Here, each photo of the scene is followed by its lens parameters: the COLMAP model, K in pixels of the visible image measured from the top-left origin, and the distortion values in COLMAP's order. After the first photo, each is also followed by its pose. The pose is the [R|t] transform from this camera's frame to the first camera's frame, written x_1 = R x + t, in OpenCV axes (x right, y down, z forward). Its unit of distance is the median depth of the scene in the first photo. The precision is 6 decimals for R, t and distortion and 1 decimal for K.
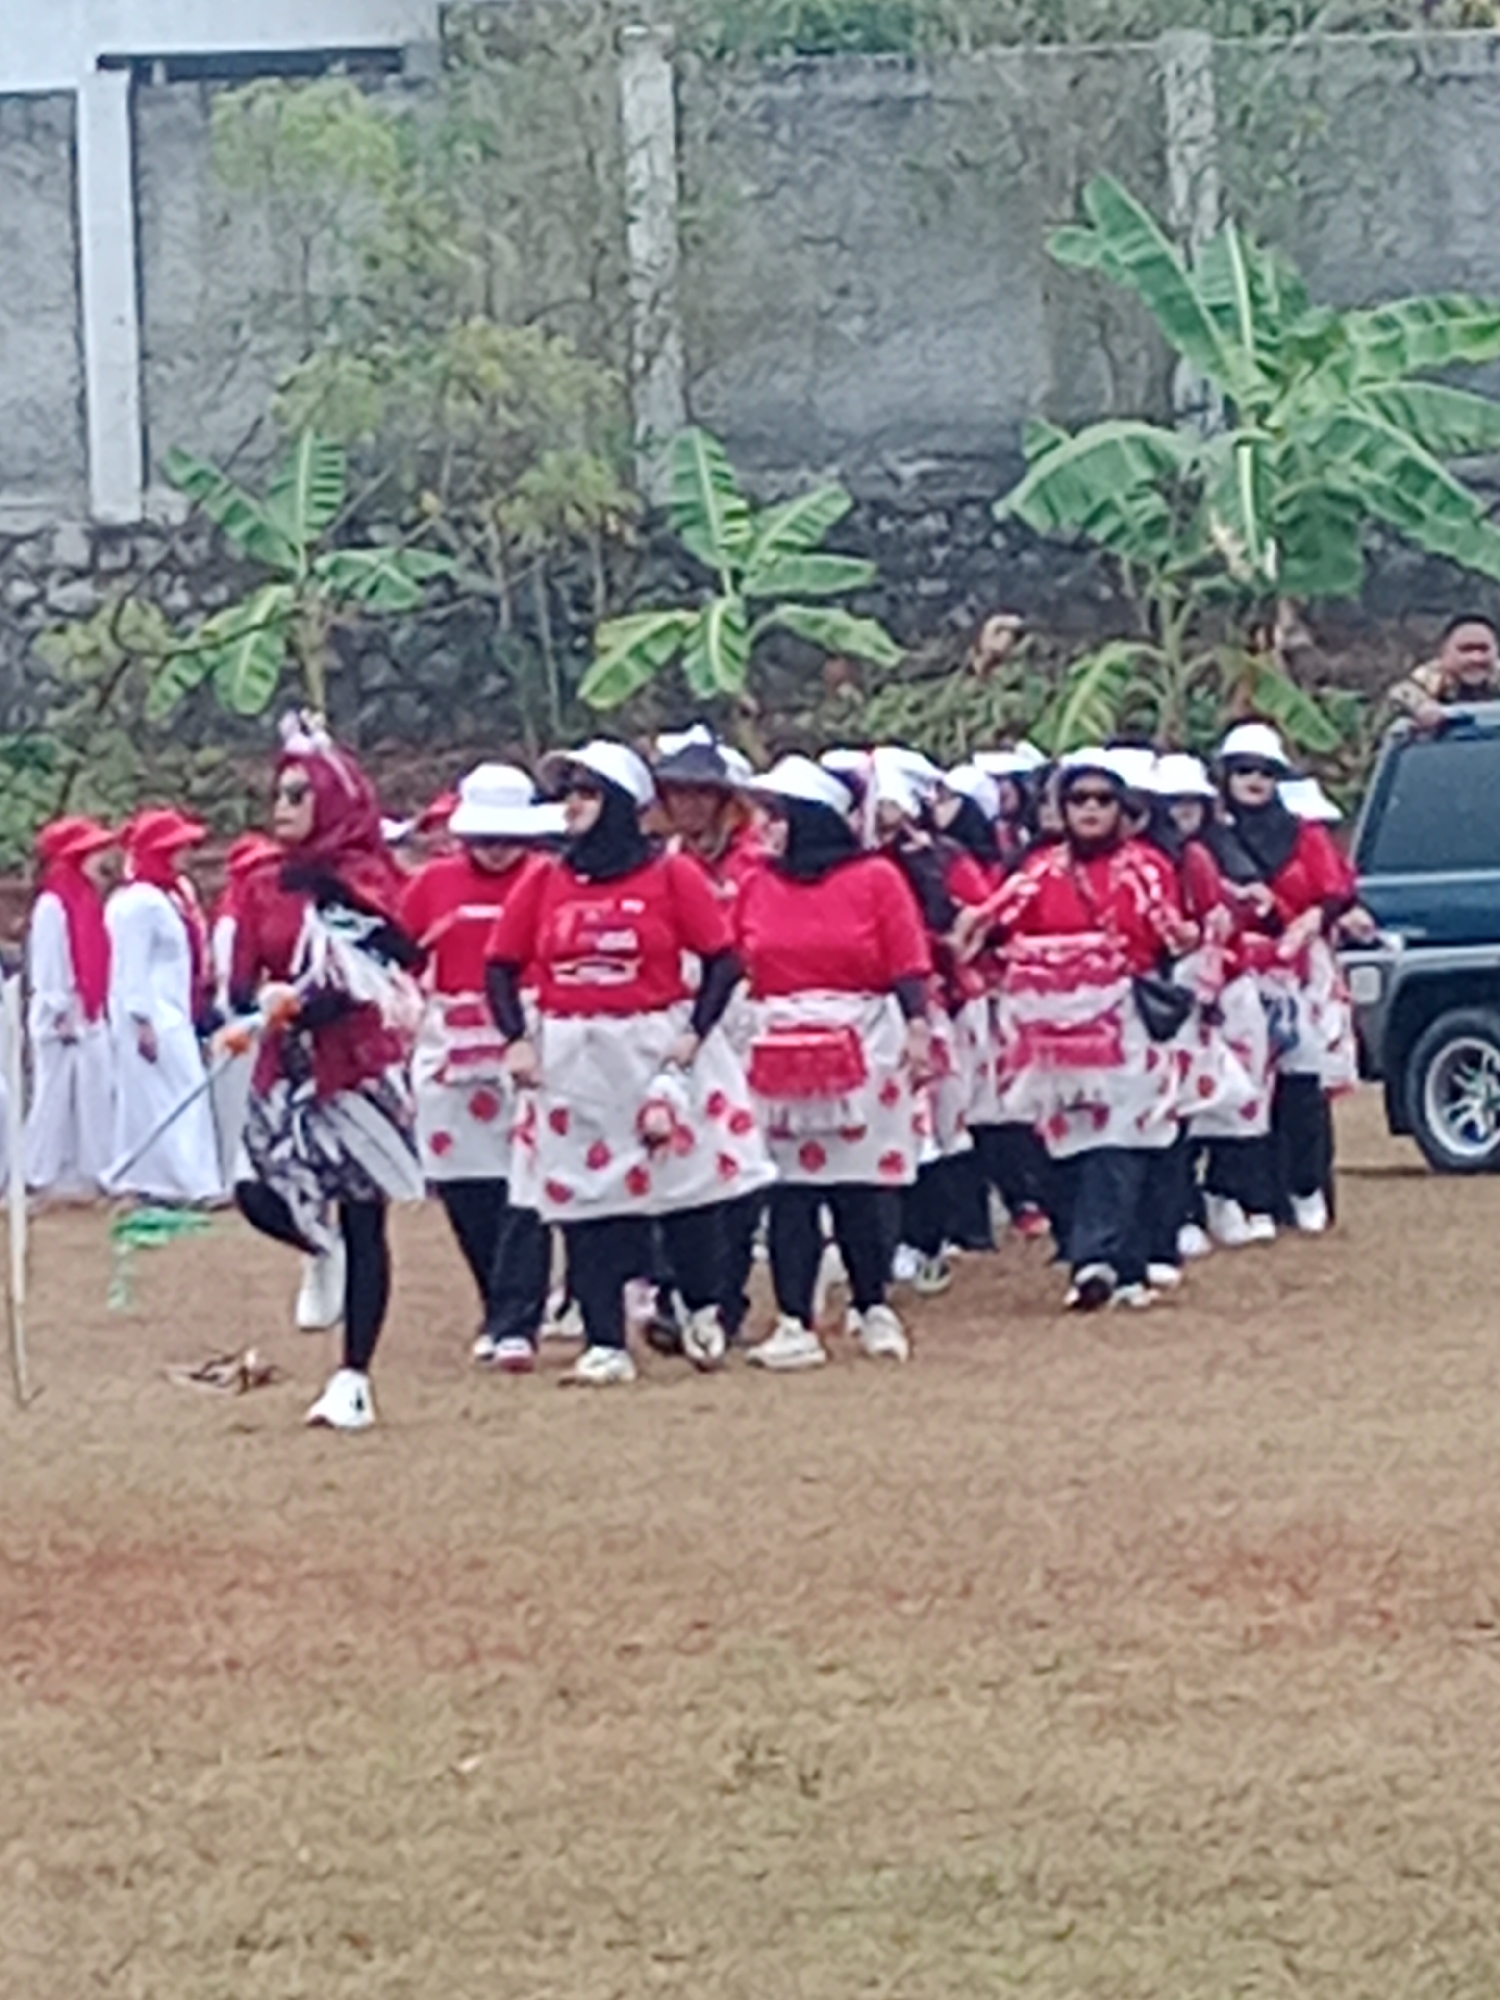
lens RADIAL K [[11546.4, 0, 750.1], [0, 11546.4, 1001.1], [0, 0, 1]] dist [0.229067, 0.000000]
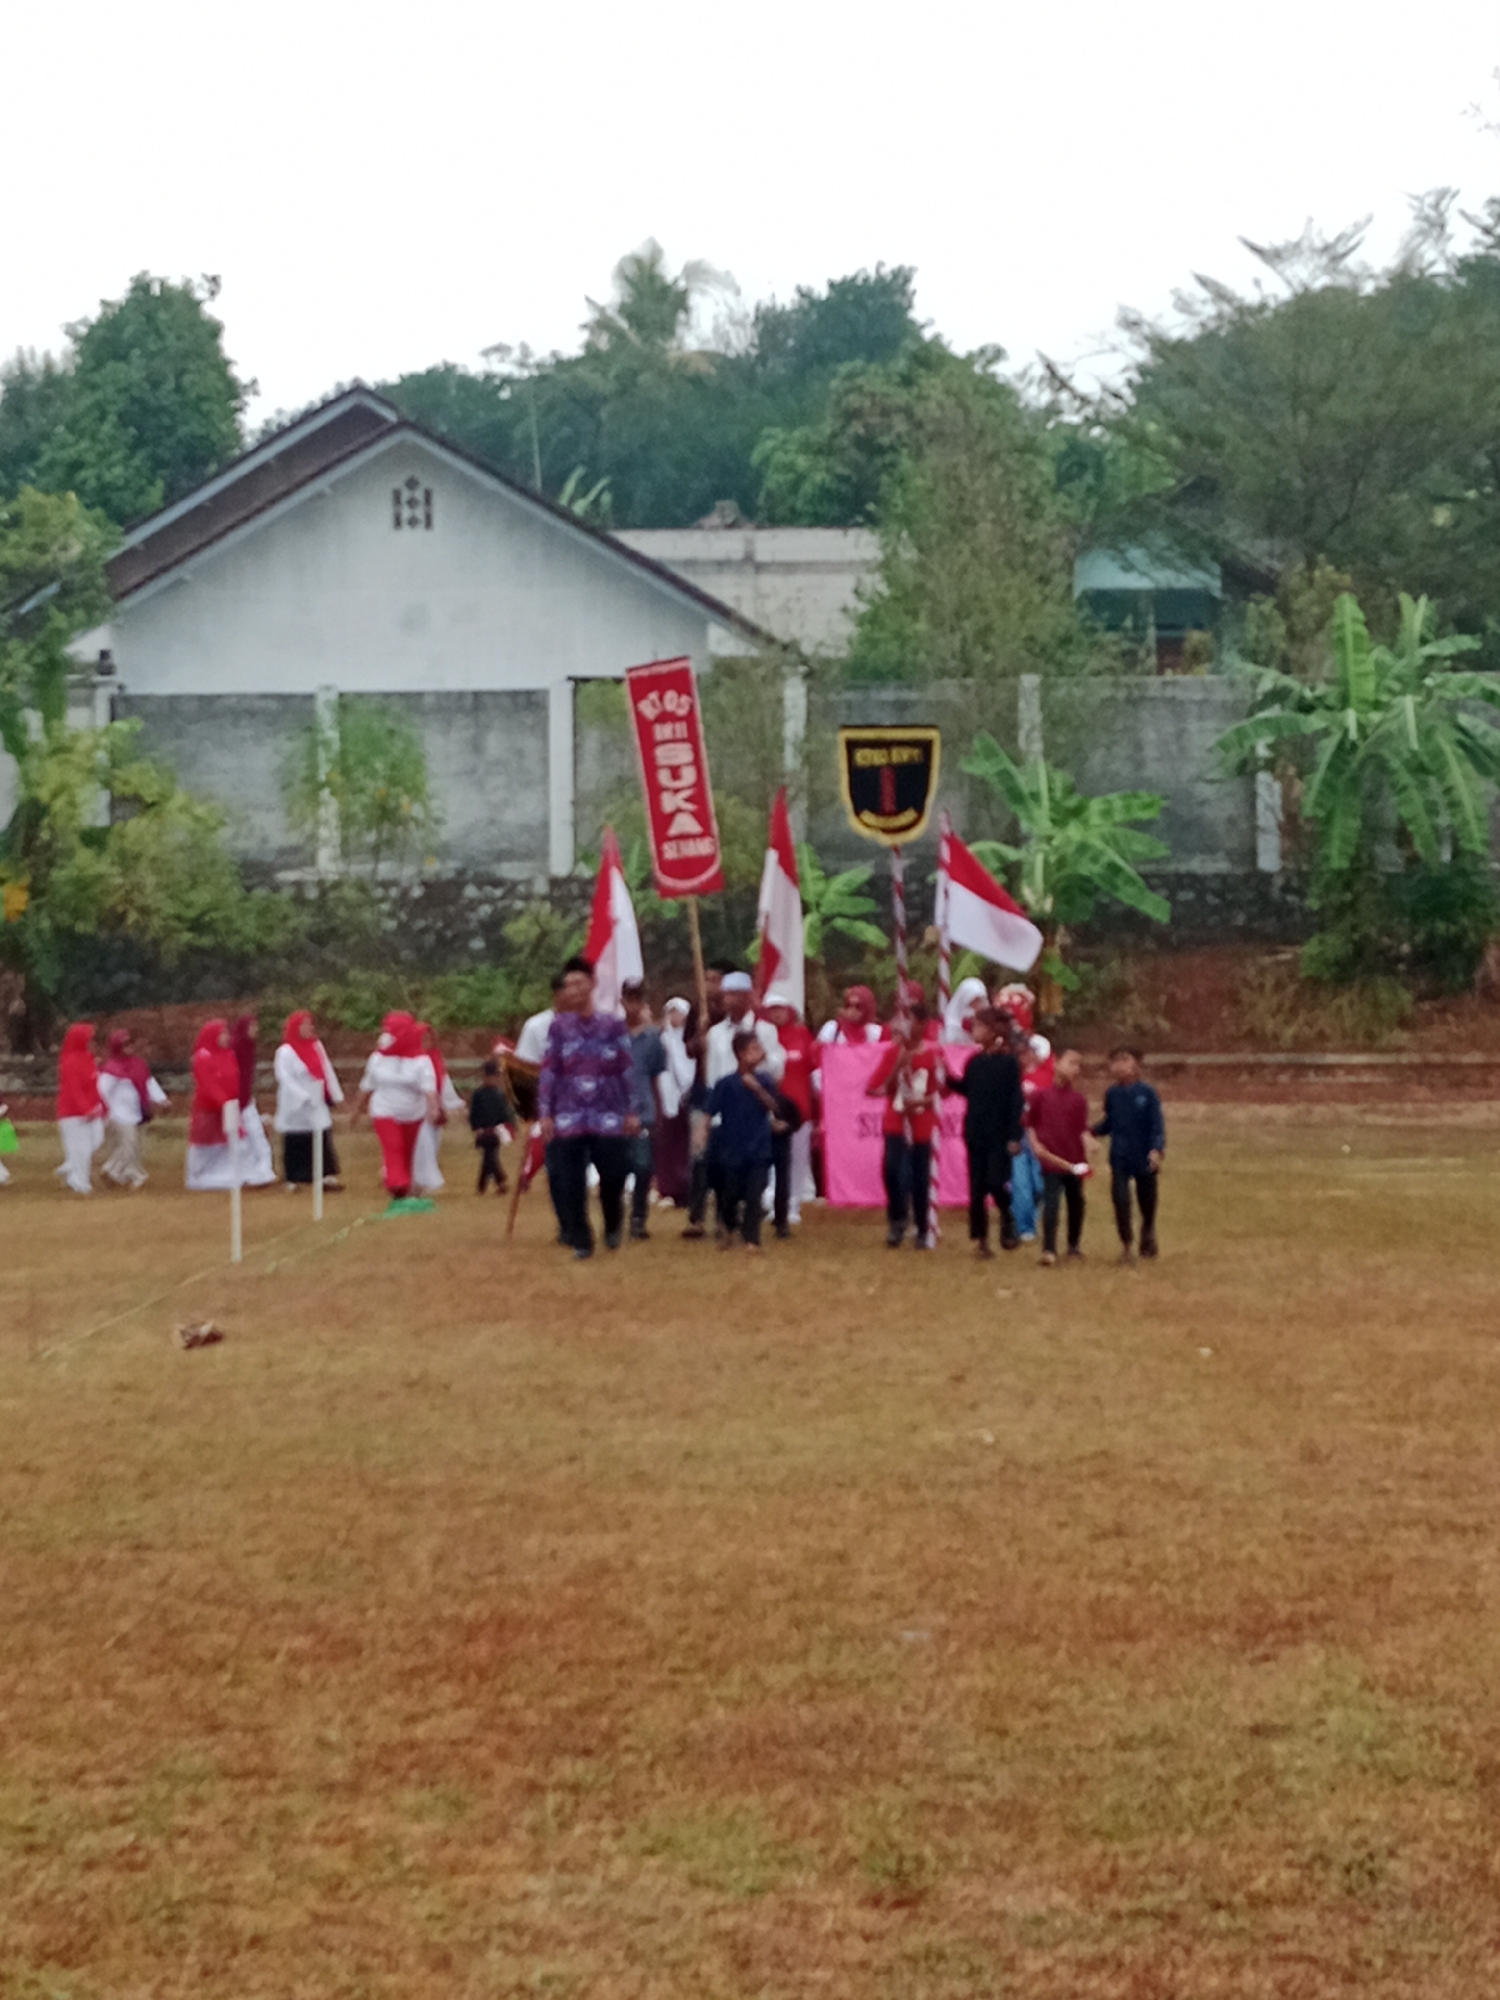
lens RADIAL K [[4380.7, 0, 748.4], [0, 4380.7, 1000.1], [0, 0, 1]] dist [0.199308, 0.000000]
pose [[0.998472, 0.029391, -0.046788, 0.026386], [-0.030297, 0.999365, -0.018775, -0.001699], [0.046206, 0.020164, 0.998728, 0.141918]]
